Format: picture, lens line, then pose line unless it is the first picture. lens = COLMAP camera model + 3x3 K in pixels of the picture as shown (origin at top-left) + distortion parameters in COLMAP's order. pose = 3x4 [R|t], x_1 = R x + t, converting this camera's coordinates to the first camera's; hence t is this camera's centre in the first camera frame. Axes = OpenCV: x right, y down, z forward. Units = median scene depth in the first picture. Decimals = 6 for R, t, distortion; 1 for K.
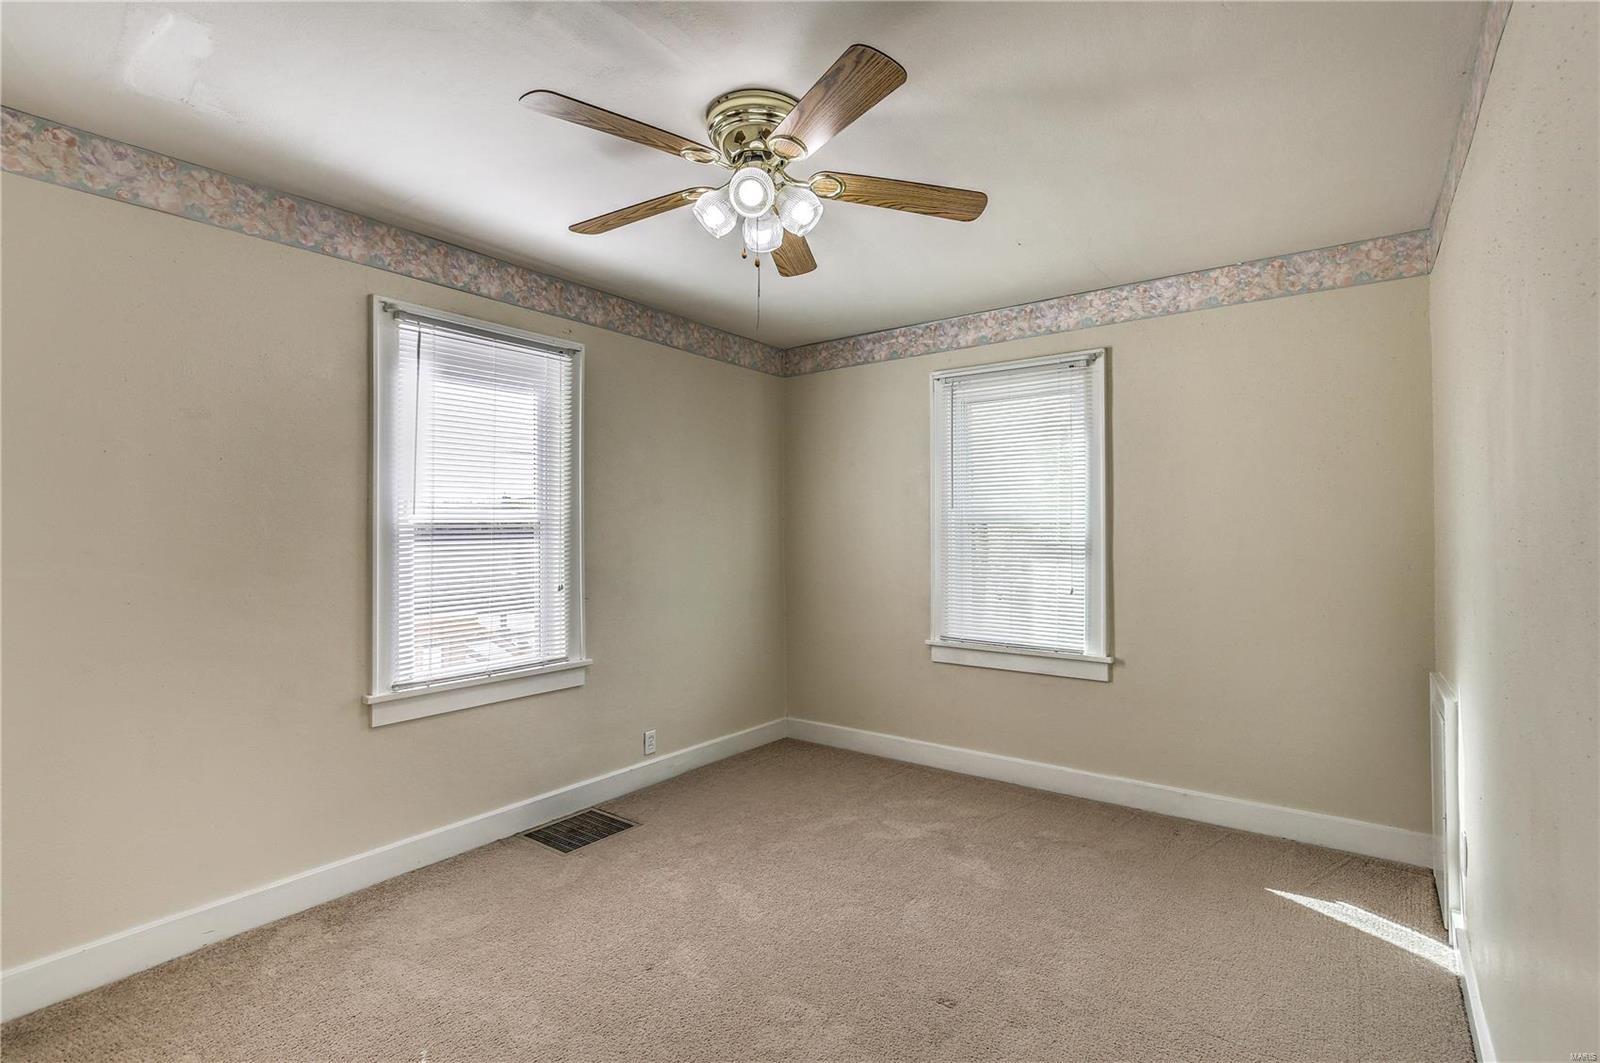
lens RADIAL K [[756.5, 0, 831.3], [0, 756.5, 515.0], [0, 0, 1]] dist [0.001786, 0.000364]
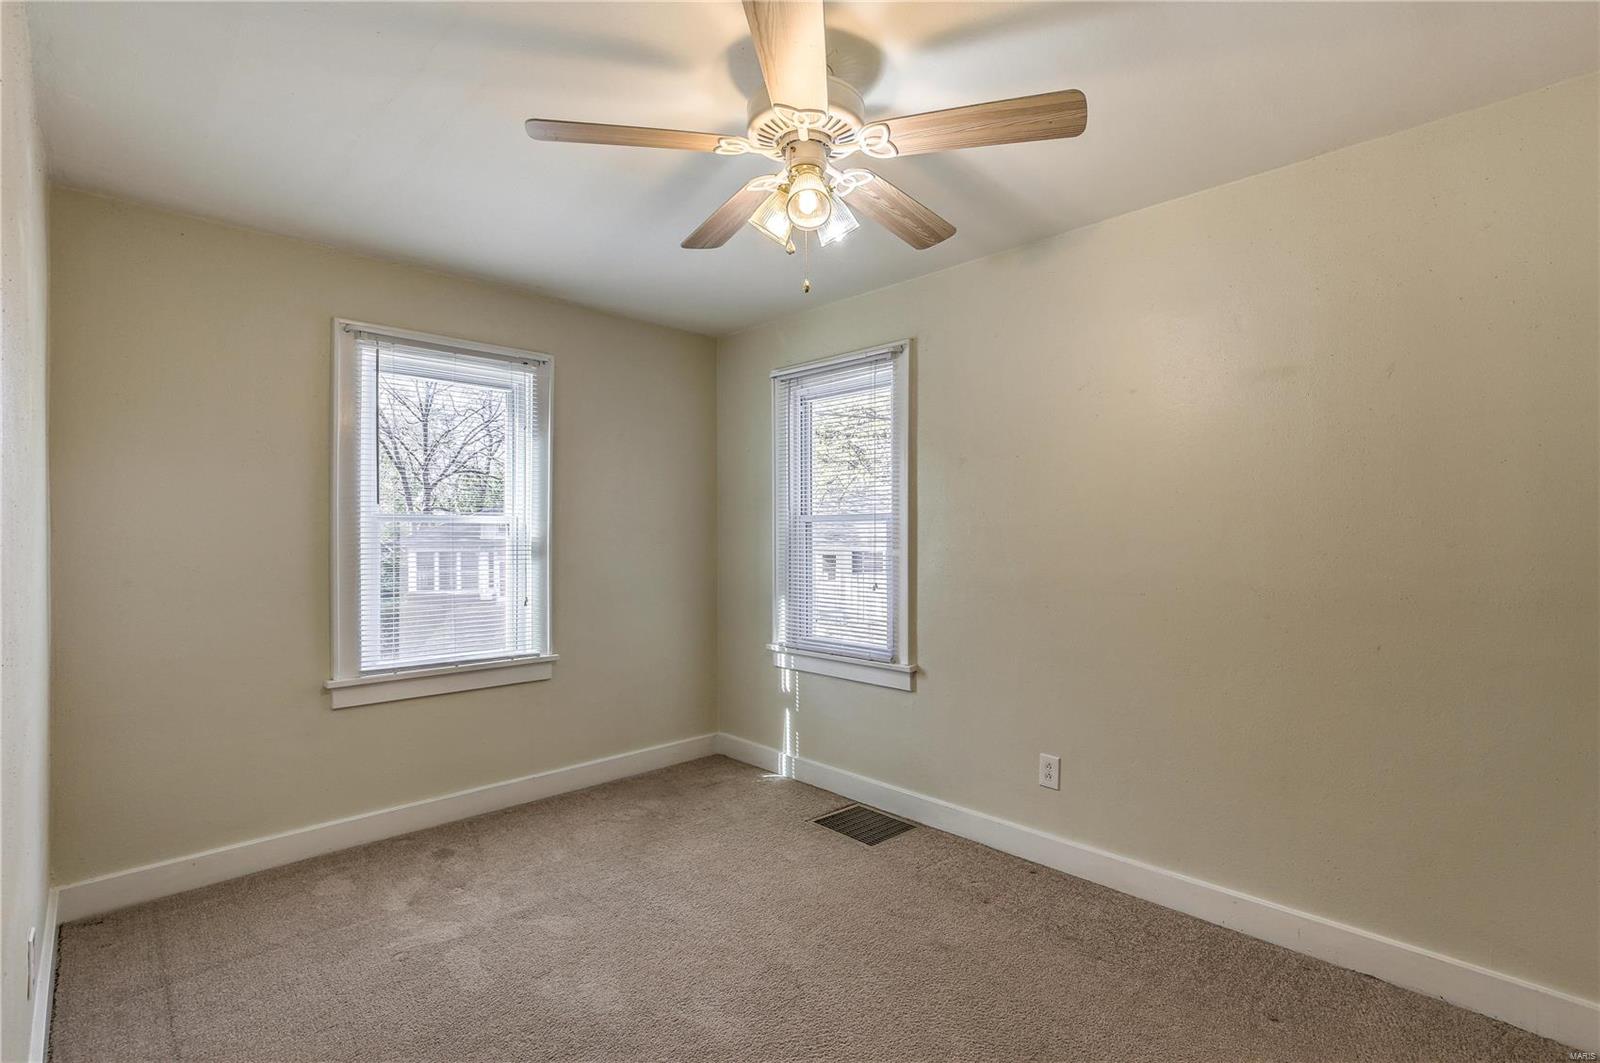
lens RADIAL K [[757.5, 0, 800.0], [0, 757.5, 531.5], [0, 0, 1]] dist [0.000519, -0.000198]
pose [[0.984813, 0.000864, -0.173616, 0.257149], [0.002462, 0.999818, 0.018944, 0.000676], [0.173601, -0.019084, 0.984631, 0.028473]]
